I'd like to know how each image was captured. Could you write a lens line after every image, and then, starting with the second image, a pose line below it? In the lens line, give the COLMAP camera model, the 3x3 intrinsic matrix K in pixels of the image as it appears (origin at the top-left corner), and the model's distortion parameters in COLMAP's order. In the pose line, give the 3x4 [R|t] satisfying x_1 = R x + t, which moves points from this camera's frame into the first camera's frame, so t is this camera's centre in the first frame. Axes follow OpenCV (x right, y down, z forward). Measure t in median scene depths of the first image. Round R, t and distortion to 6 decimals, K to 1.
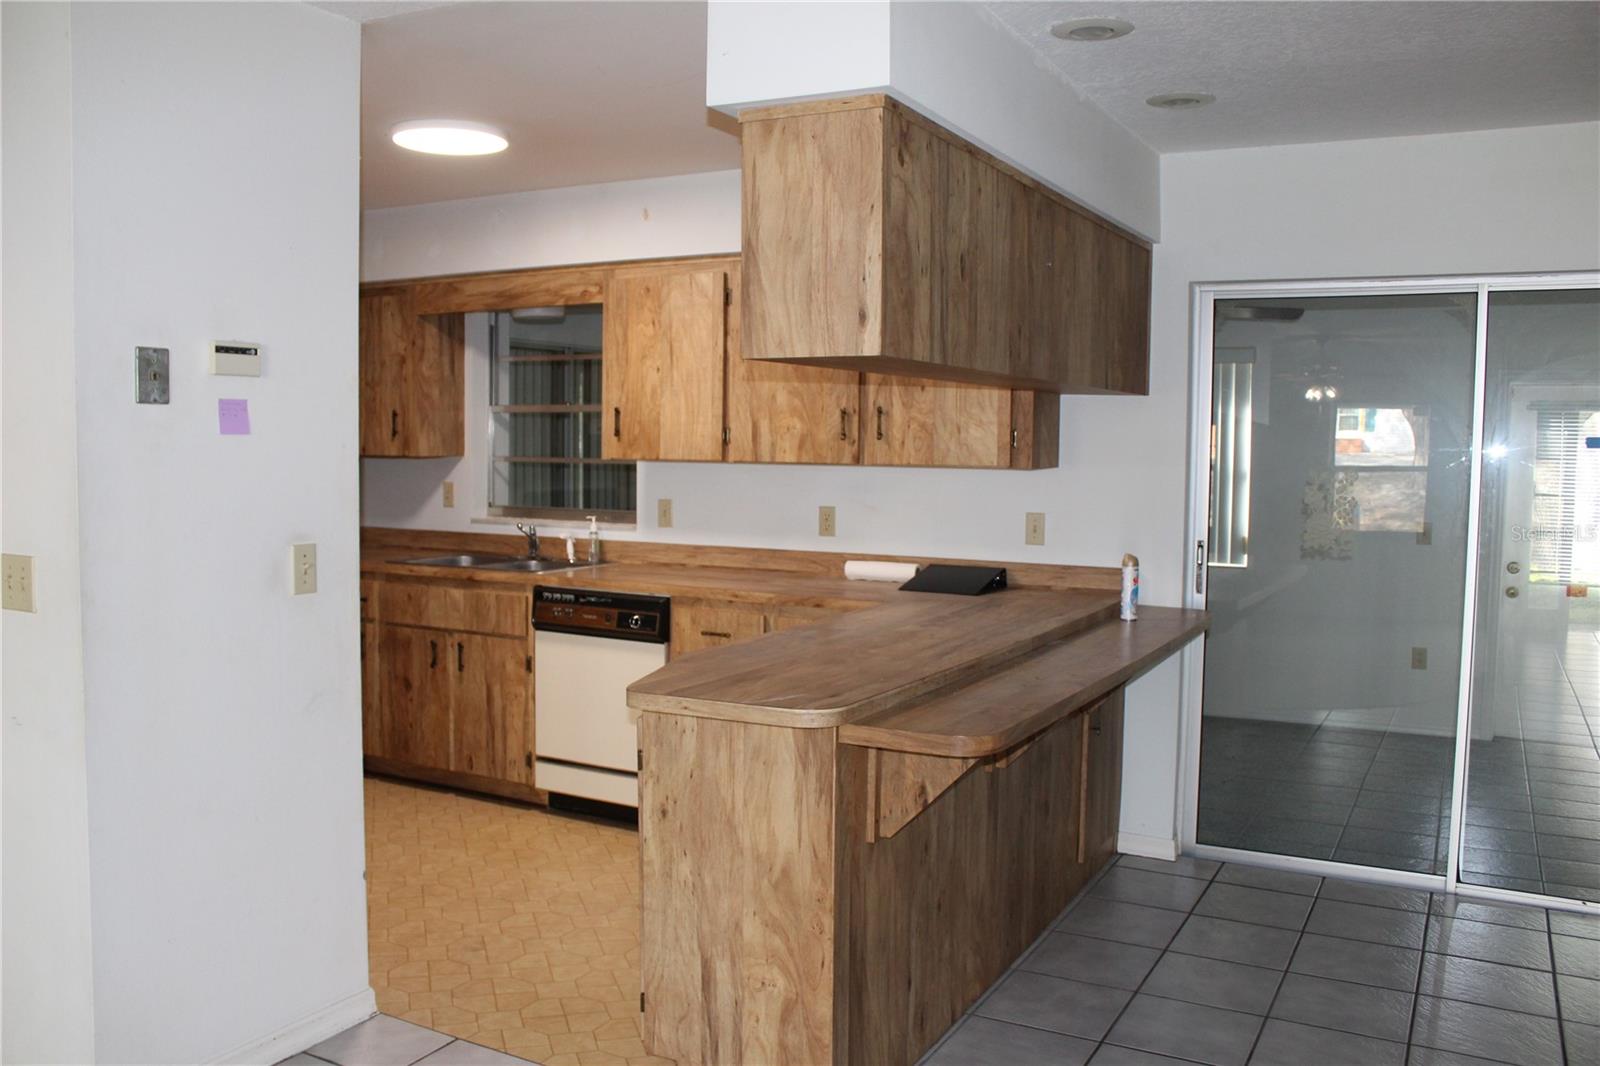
lens RADIAL K [[1325.2, 0, 798.4], [0, 1325.2, 510.9], [0, 0, 1]] dist [-0.163624, 0.140164]
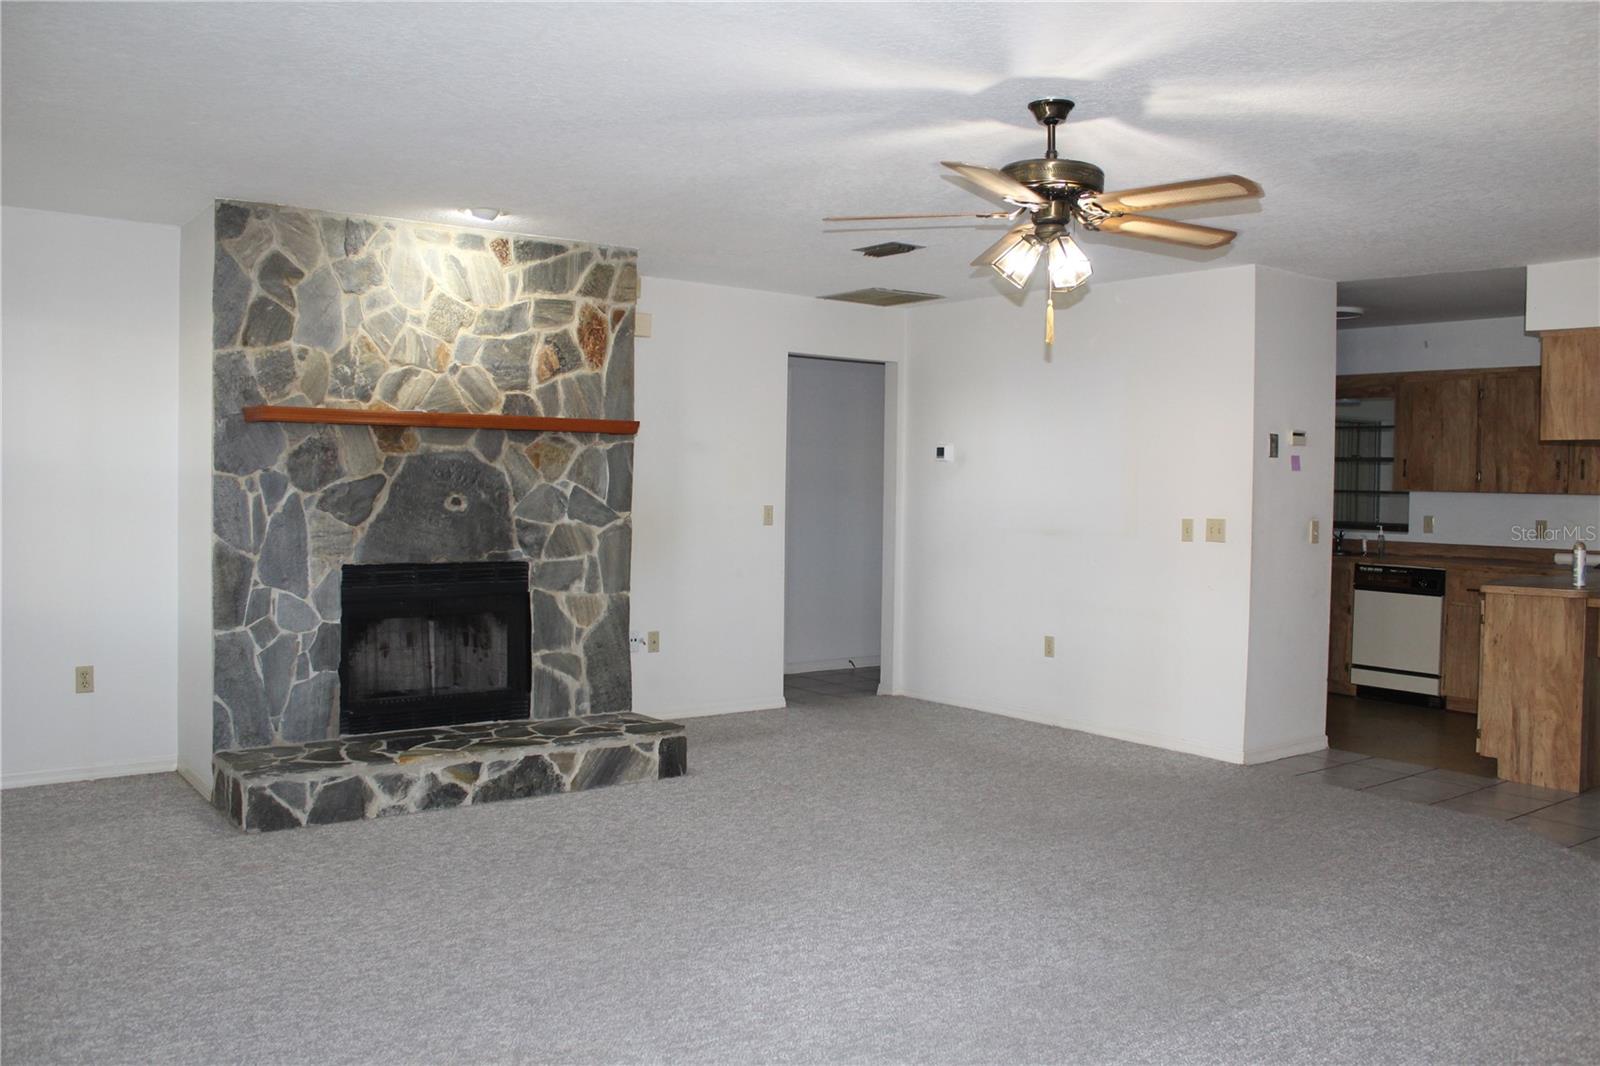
lens RADIAL K [[1325.2, 0, 798.4], [0, 1325.2, 510.9], [0, 0, 1]] dist [-0.163624, 0.140164]
pose [[0.904824, 0.014662, -0.425533, -0.211848], [-0.030124, 0.999107, -0.029627, 0.089554], [0.424719, 0.039626, 0.904458, -1.225799]]
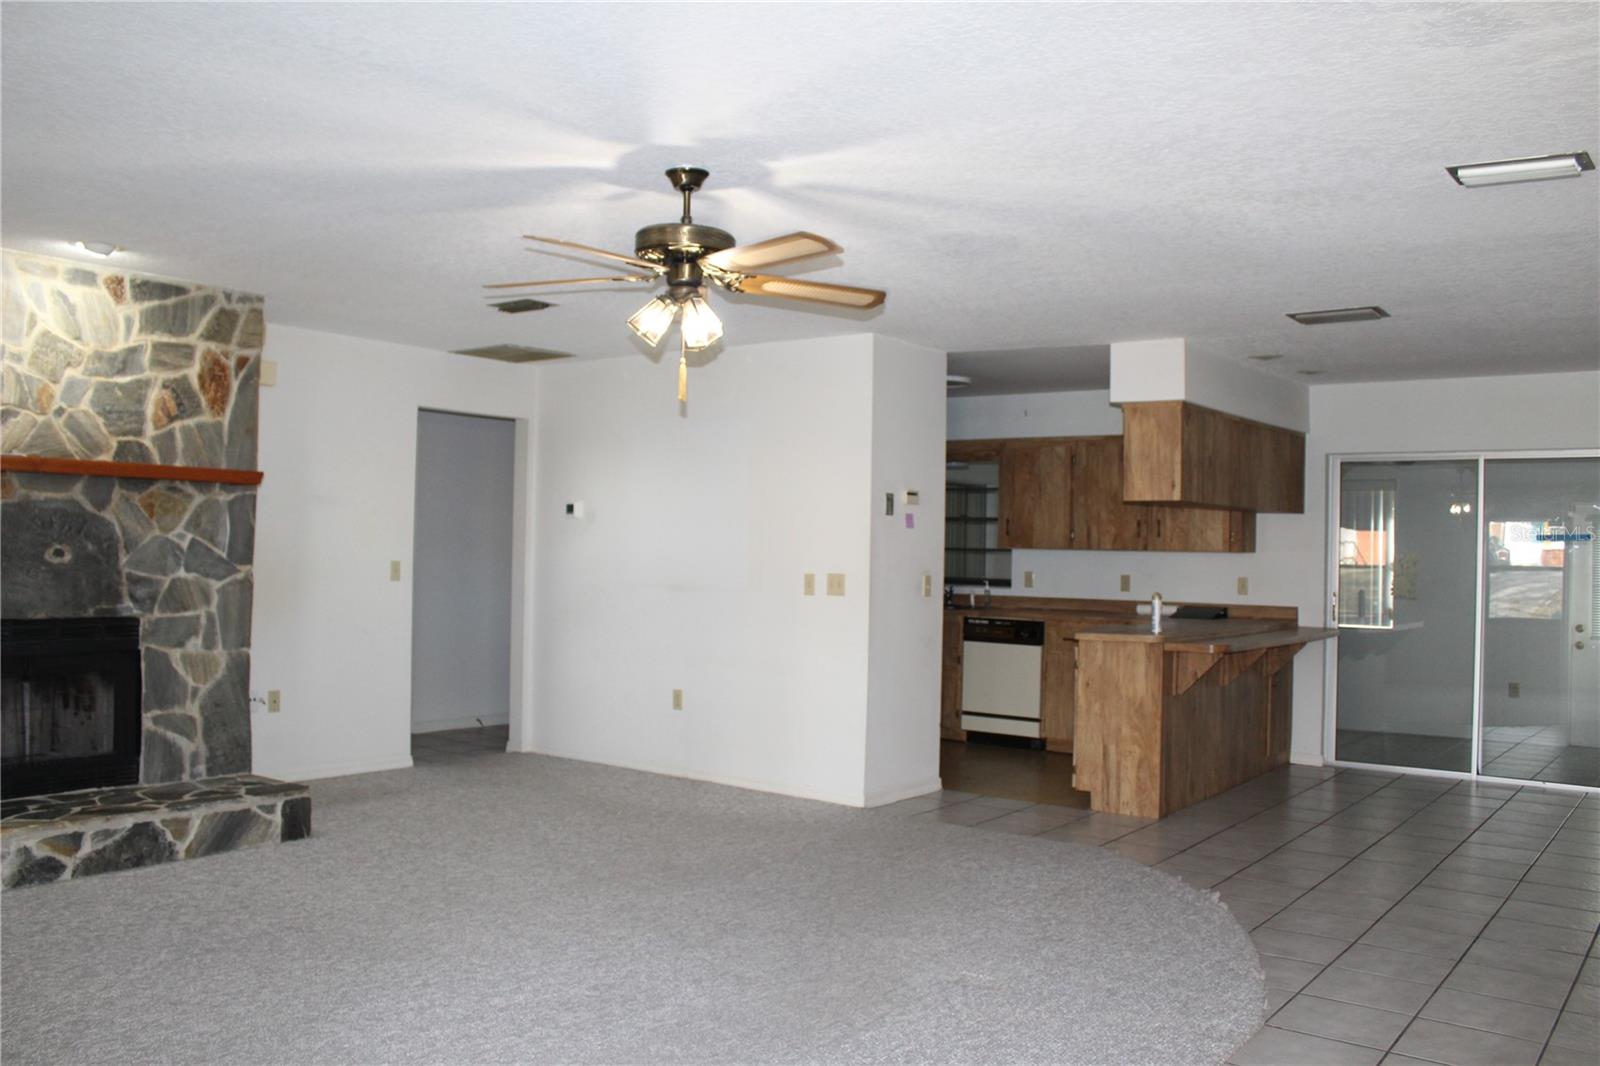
lens RADIAL K [[1316.8, 0, 793.7], [0, 1316.8, 508.4], [0, 0, 1]] dist [-0.165585, 0.152864]
pose [[0.986938, 0.005238, -0.161013, -0.210753], [-0.019046, 0.996255, -0.084334, 0.098122], [0.159969, 0.086300, 0.983342, -1.246117]]
